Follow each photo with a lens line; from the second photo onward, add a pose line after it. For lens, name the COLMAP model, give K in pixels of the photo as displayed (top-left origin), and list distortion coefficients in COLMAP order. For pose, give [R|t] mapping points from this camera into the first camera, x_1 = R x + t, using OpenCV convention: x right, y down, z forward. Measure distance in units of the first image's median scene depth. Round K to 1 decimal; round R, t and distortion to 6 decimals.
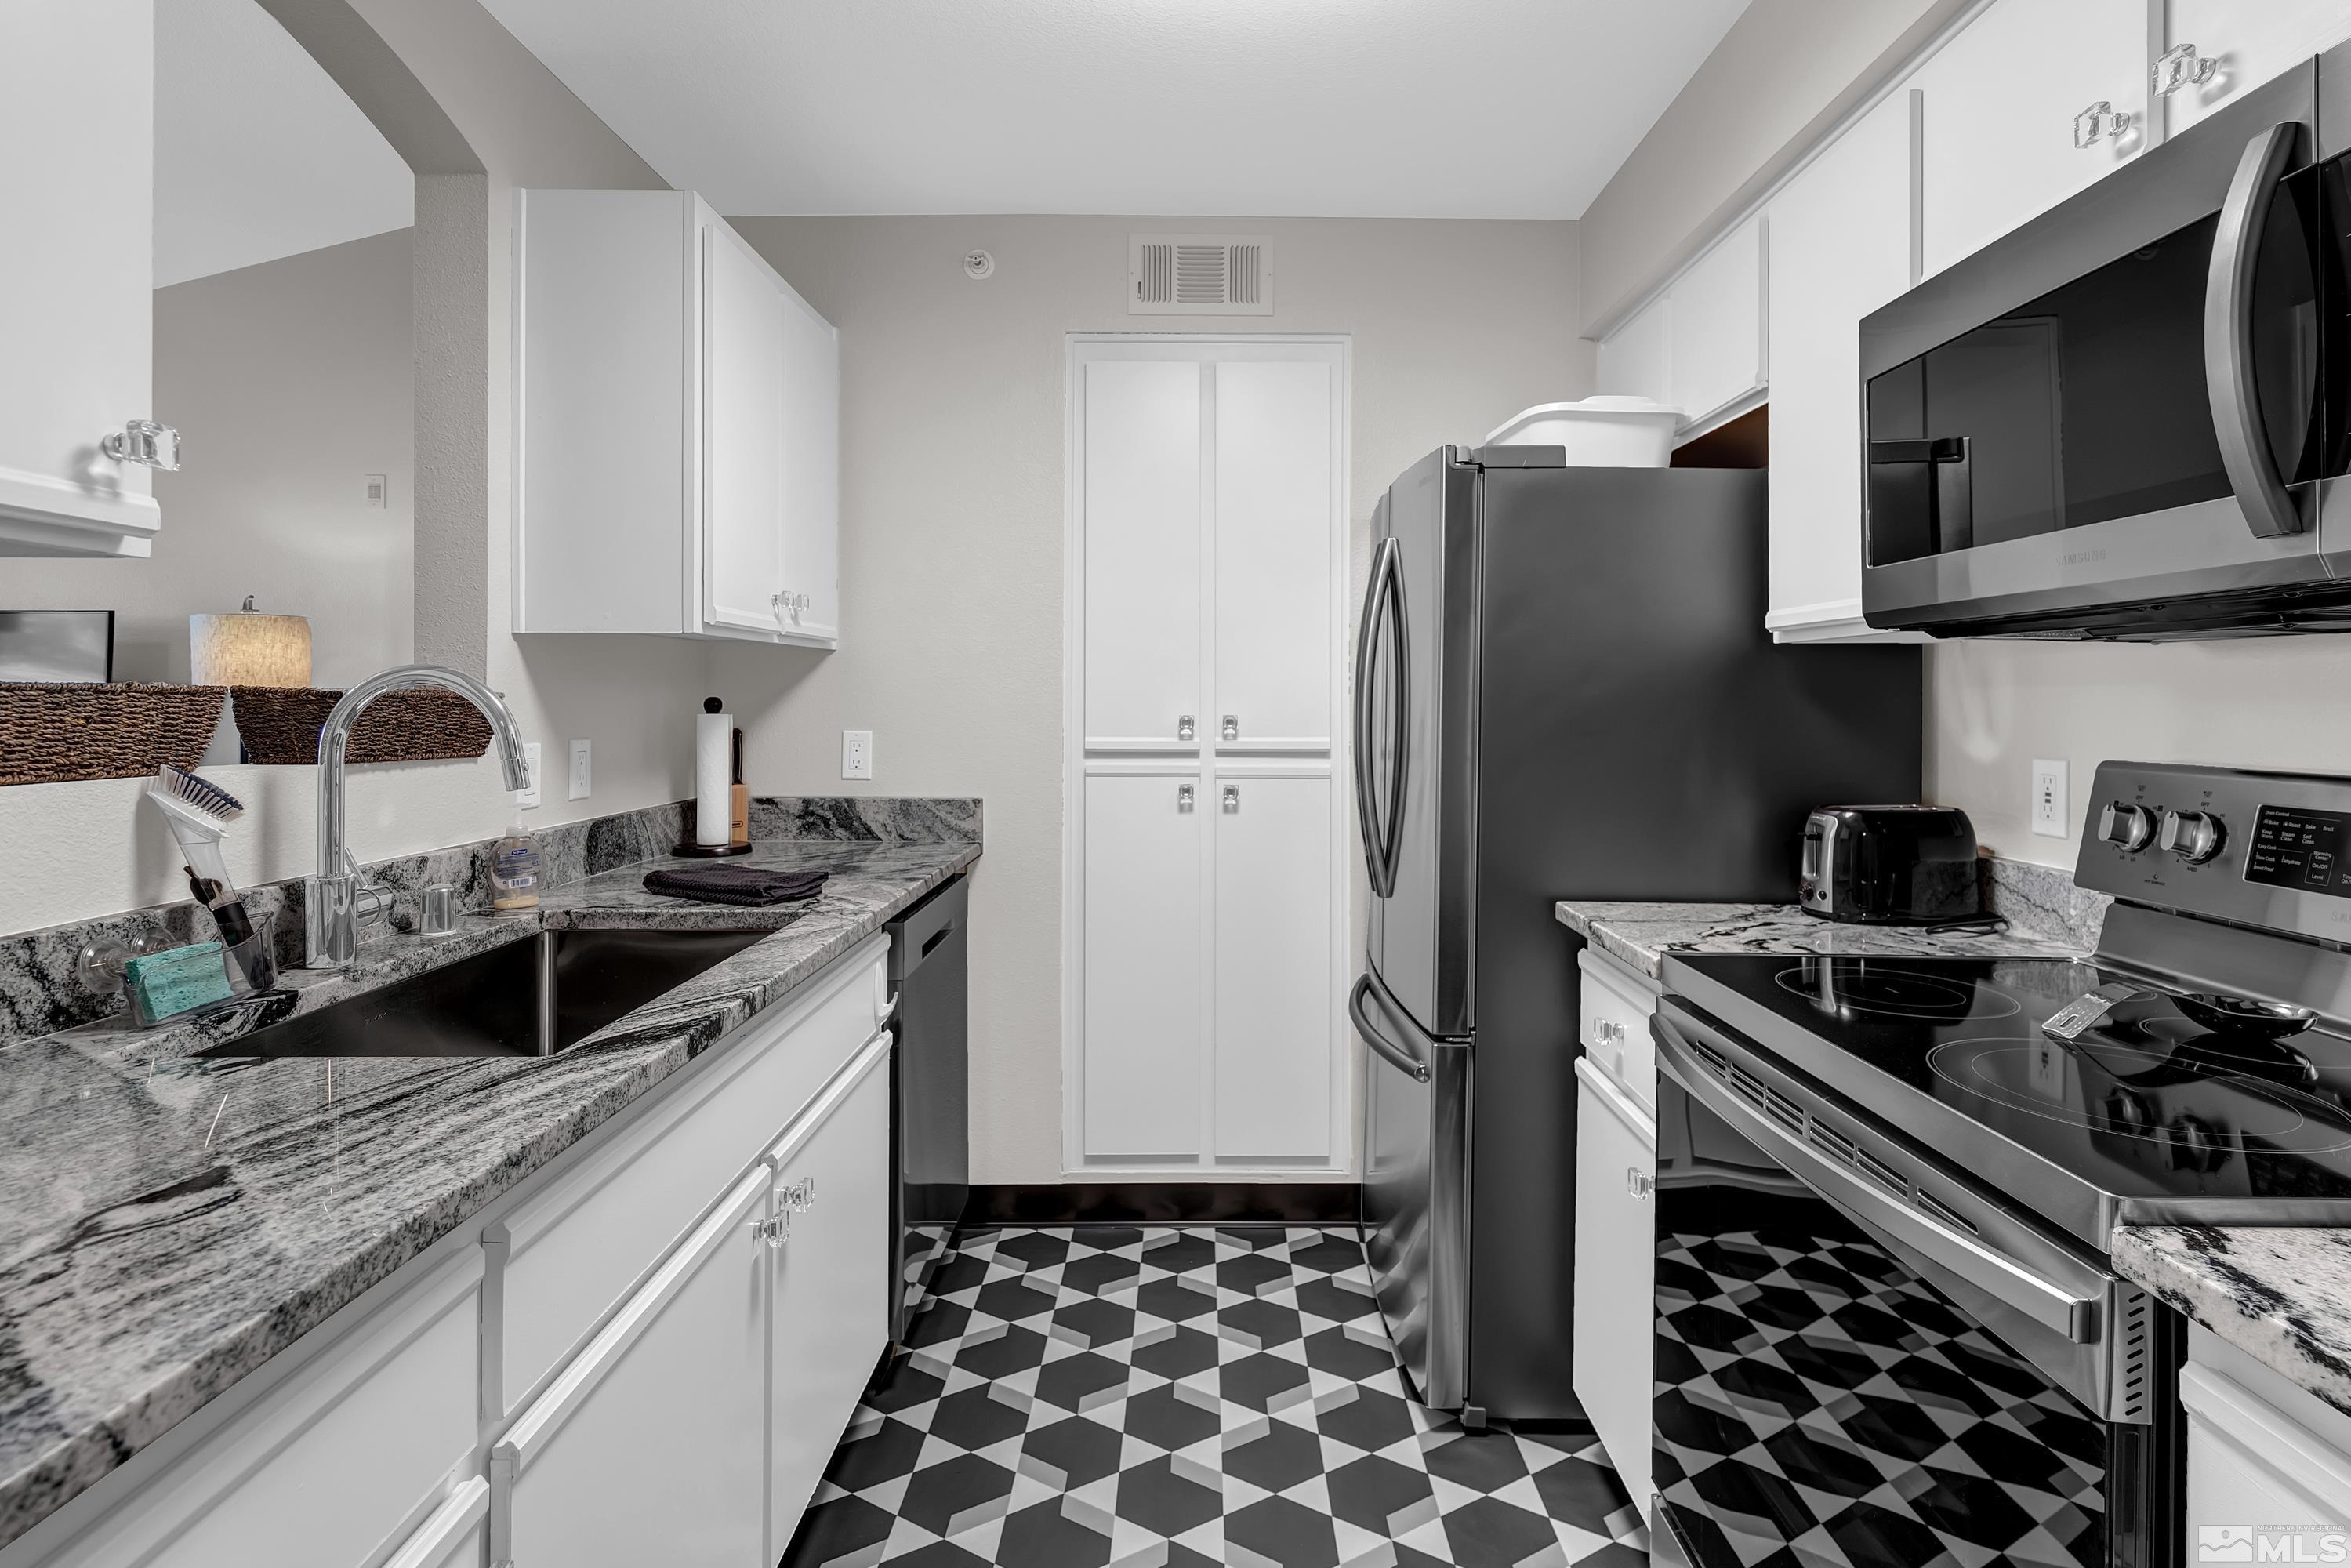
lens RADIAL K [[1146.8, 0, 1211.2], [0, 1146.8, 707.2], [0, 0, 1]] dist [0.001475, 0.000447]
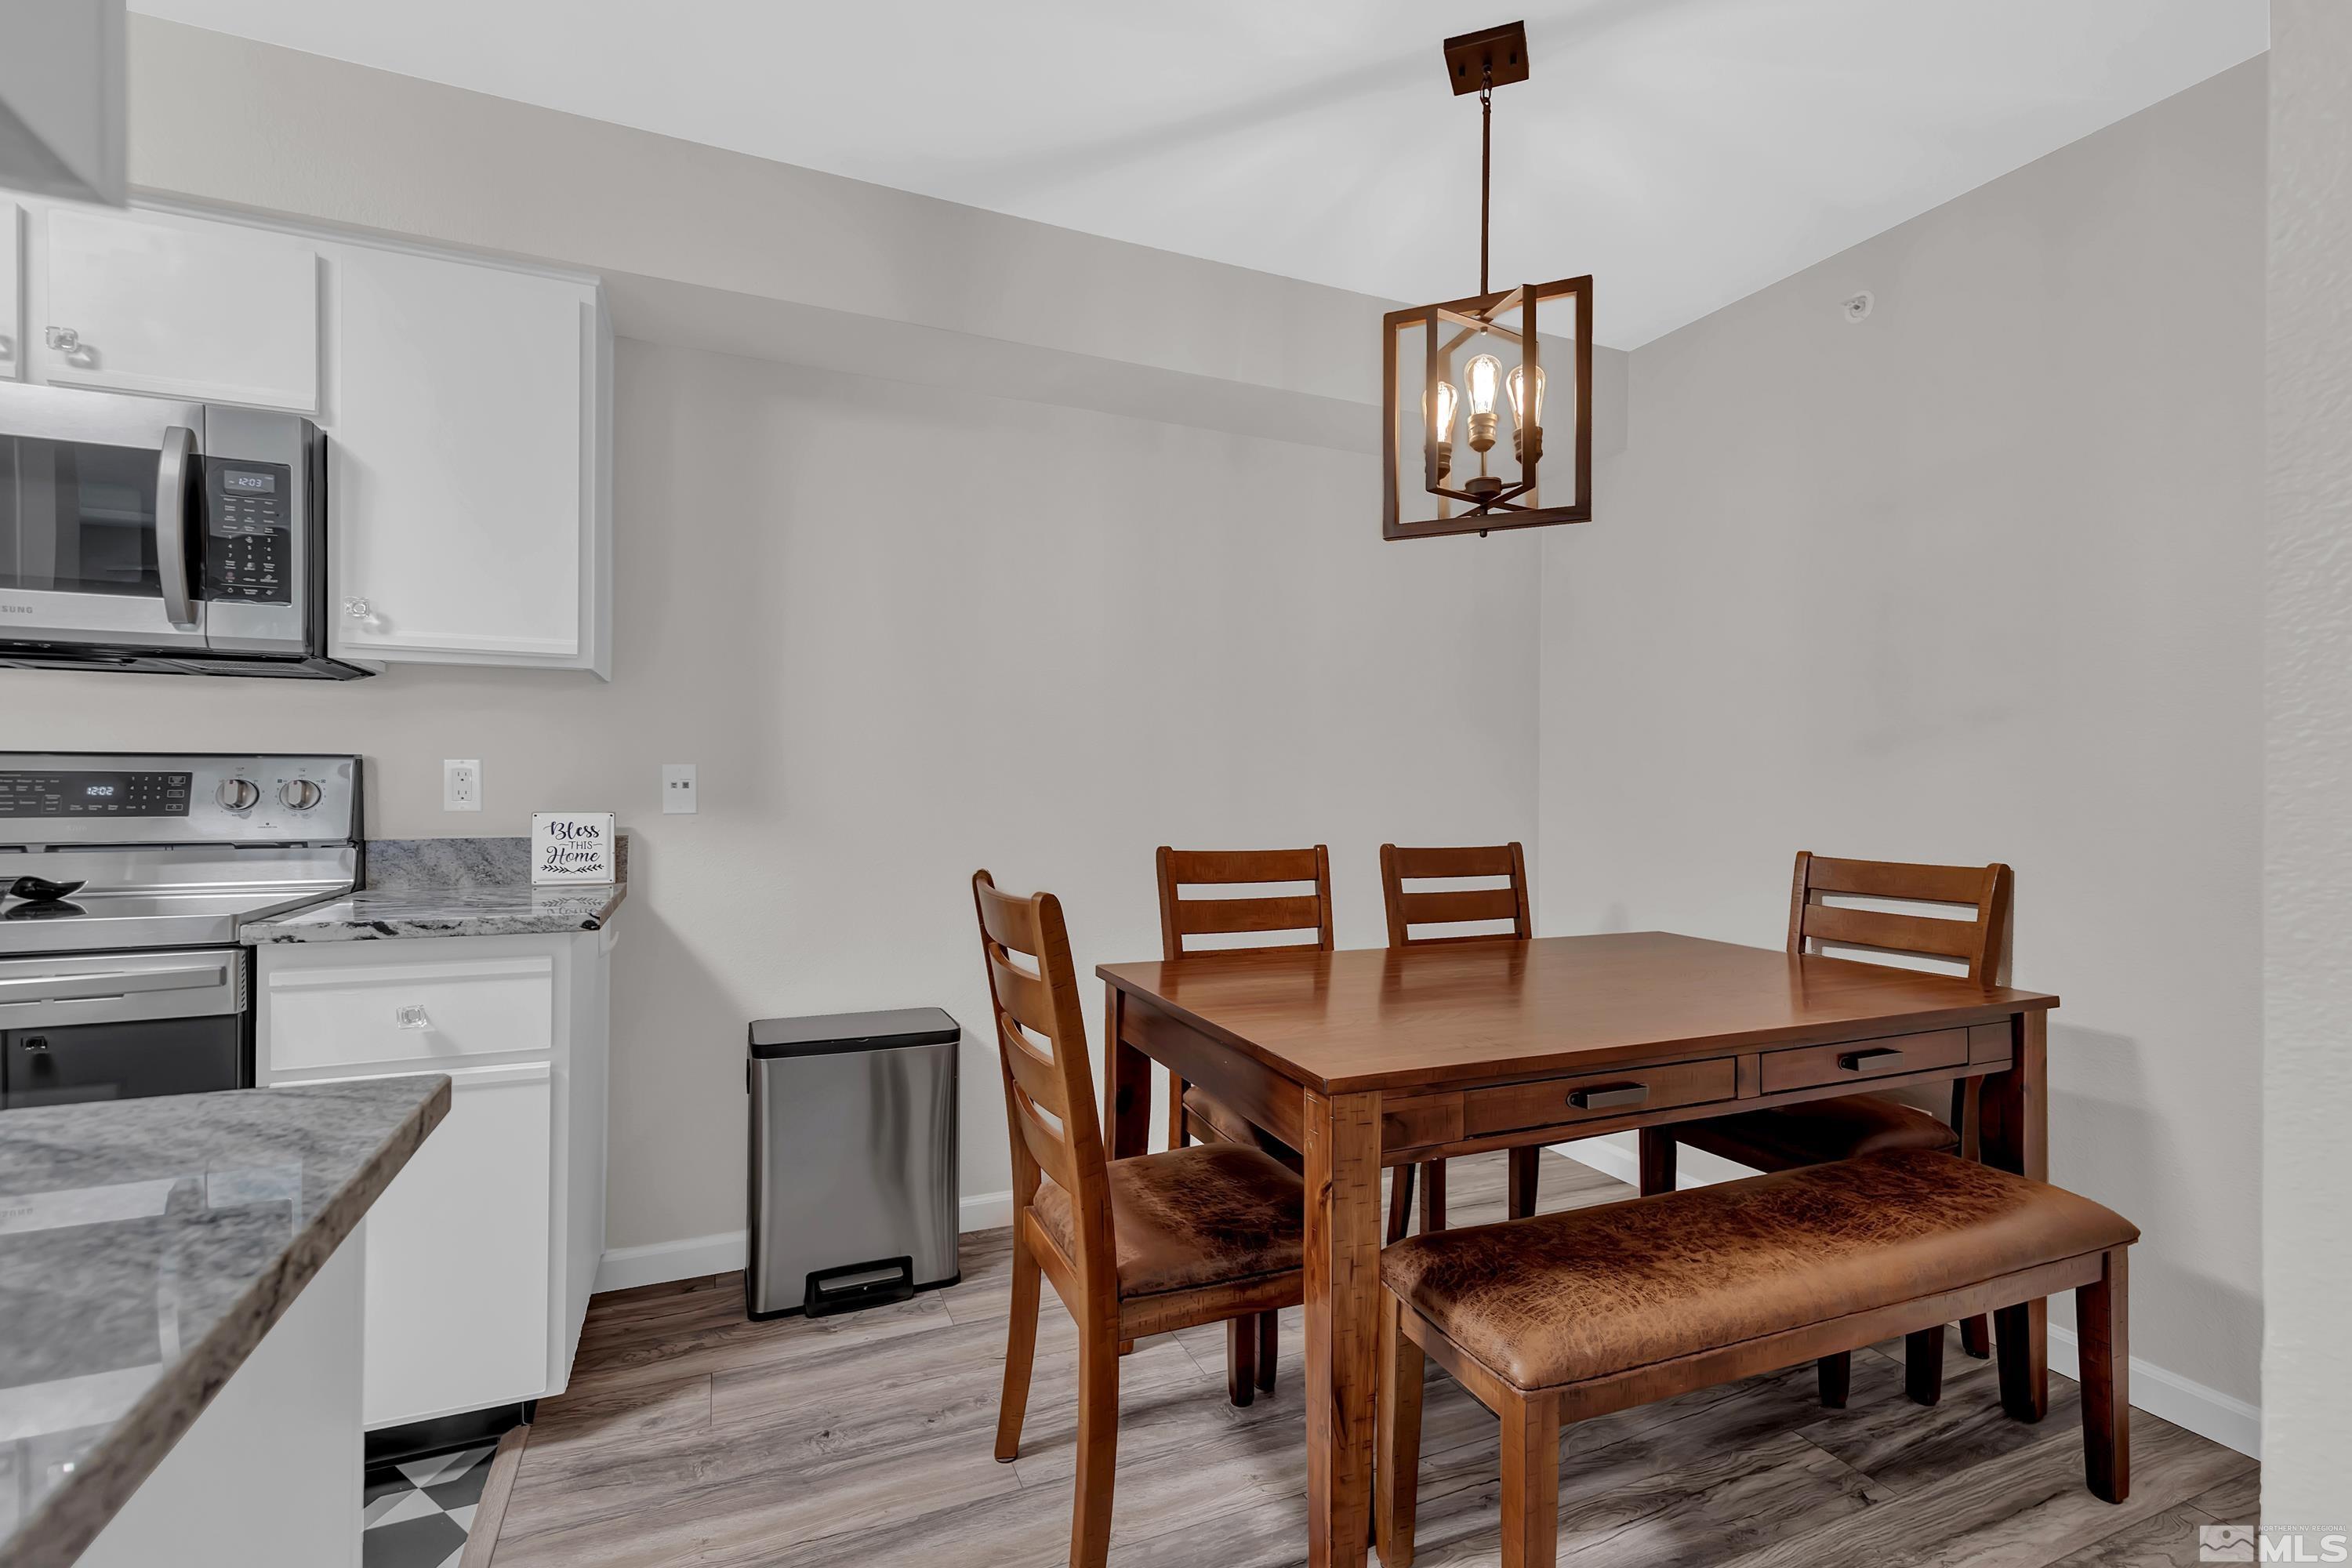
lens RADIAL K [[1088.6, 0, 1204.7], [0, 1088.6, 789.3], [0, 0, 1]] dist [0.008617, 0.000098]
pose [[-0.411247, -0.007416, 0.911494, -0.878295], [-0.001546, 0.999971, 0.007438, 0.071451], [-0.911523, 0.001649, -0.411246, 0.064879]]
